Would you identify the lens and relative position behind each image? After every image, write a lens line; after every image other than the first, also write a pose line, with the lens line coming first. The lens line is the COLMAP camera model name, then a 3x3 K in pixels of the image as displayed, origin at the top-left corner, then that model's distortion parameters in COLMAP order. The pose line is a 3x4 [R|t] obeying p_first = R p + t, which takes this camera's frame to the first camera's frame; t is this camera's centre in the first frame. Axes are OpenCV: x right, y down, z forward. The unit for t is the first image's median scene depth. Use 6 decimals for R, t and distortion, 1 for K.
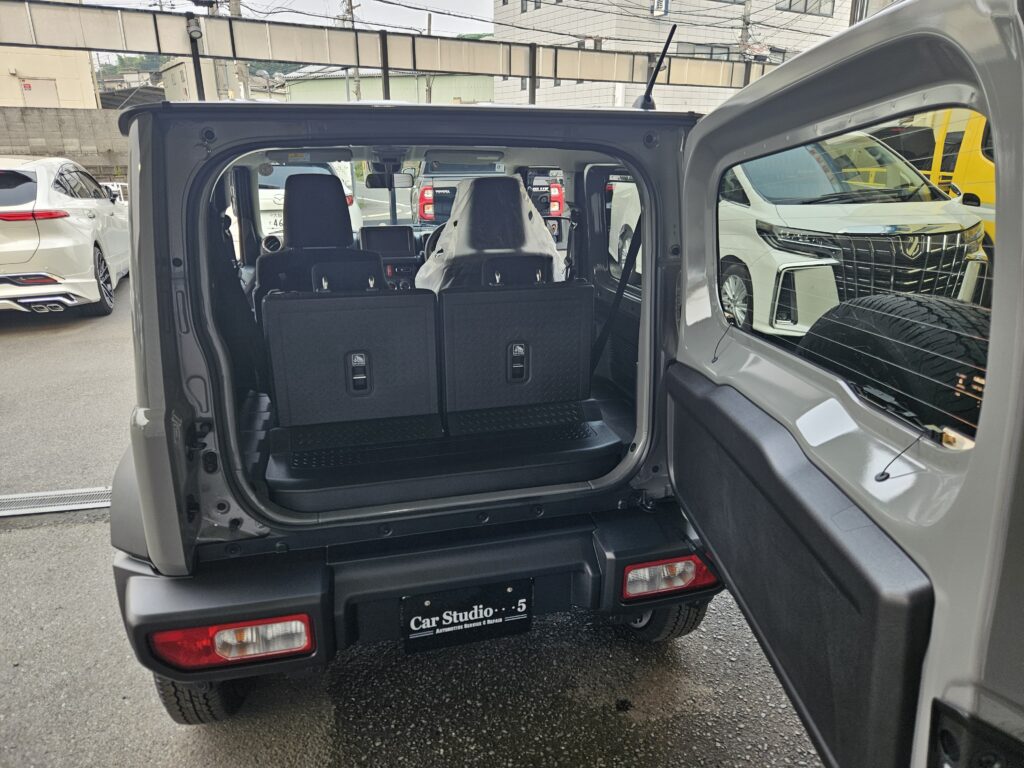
lens RADIAL K [[691.3, 0, 515.9], [0, 691.3, 388.2], [0, 0, 1]] dist [0.048809, -0.042805]
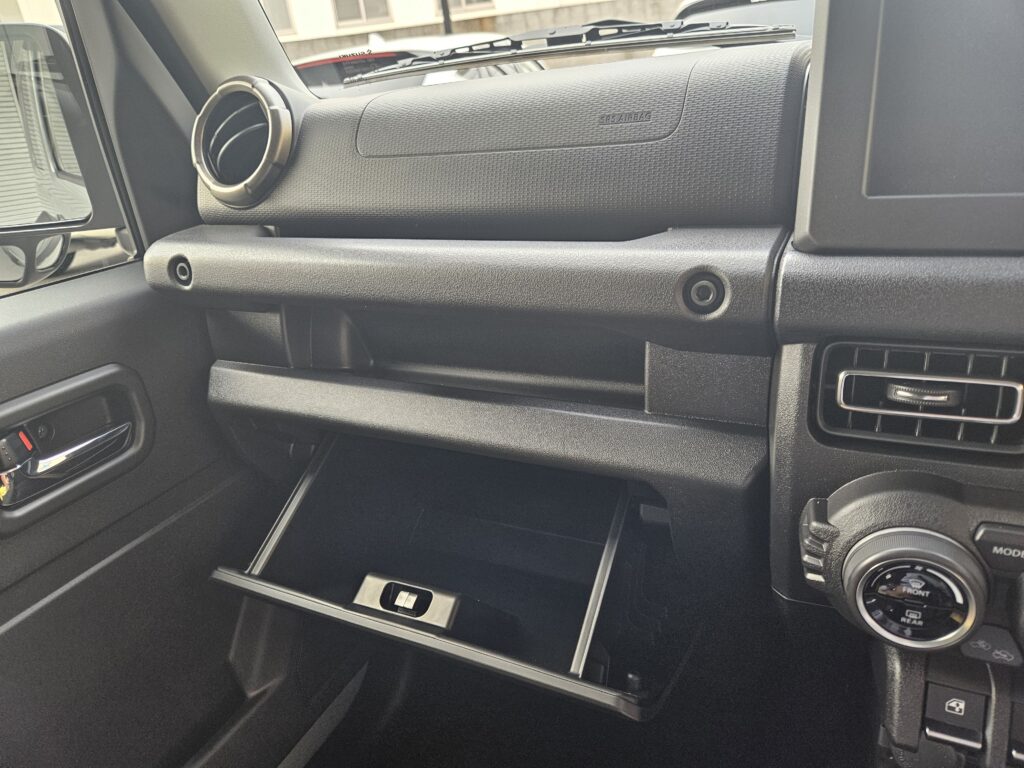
lens RADIAL K [[691.3, 0, 535.9], [0, 691.3, 387.6], [0, 0, 1]] dist [0.048809, -0.042805]
pose [[0.781671, 0.186297, -0.595217, -0.310273], [-0.107055, 0.980260, 0.166221, -0.297394], [0.614434, -0.066209, 0.786185, 1.475716]]
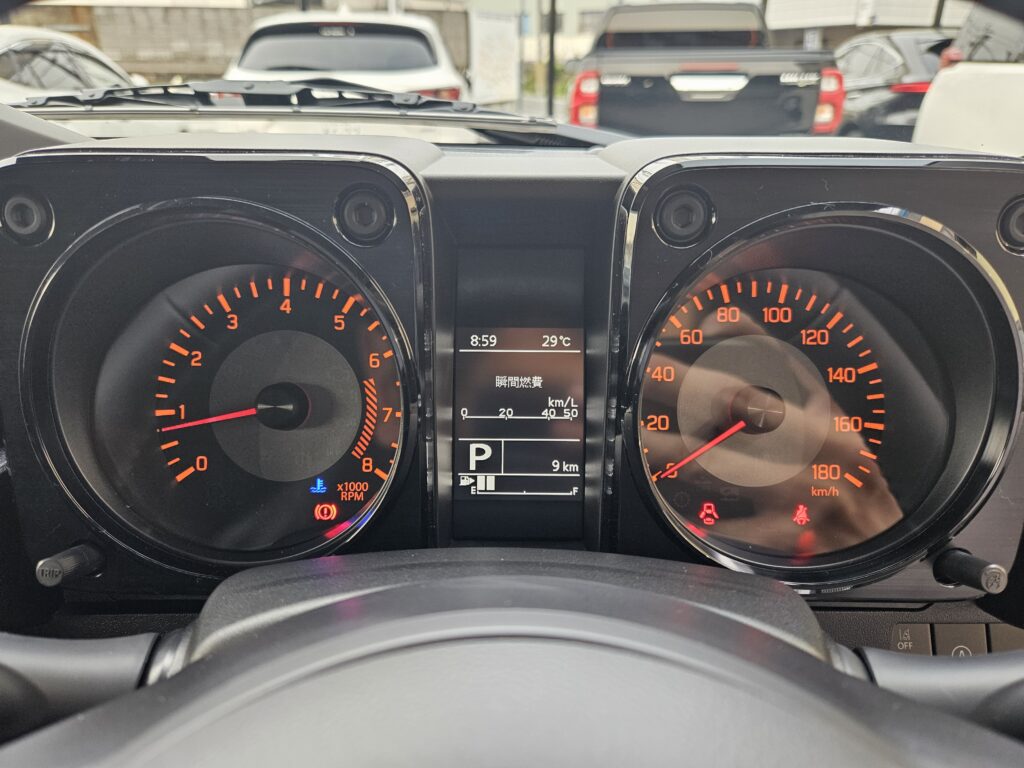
lens RADIAL K [[691.3, 0, 518.6], [0, 691.3, 397.1], [0, 0, 1]] dist [0.048809, -0.042805]
pose [[0.969952, 0.101917, -0.220920, -0.118726], [-0.077788, 0.990278, 0.115318, -0.356086], [0.230525, -0.094668, 0.968450, 1.592527]]
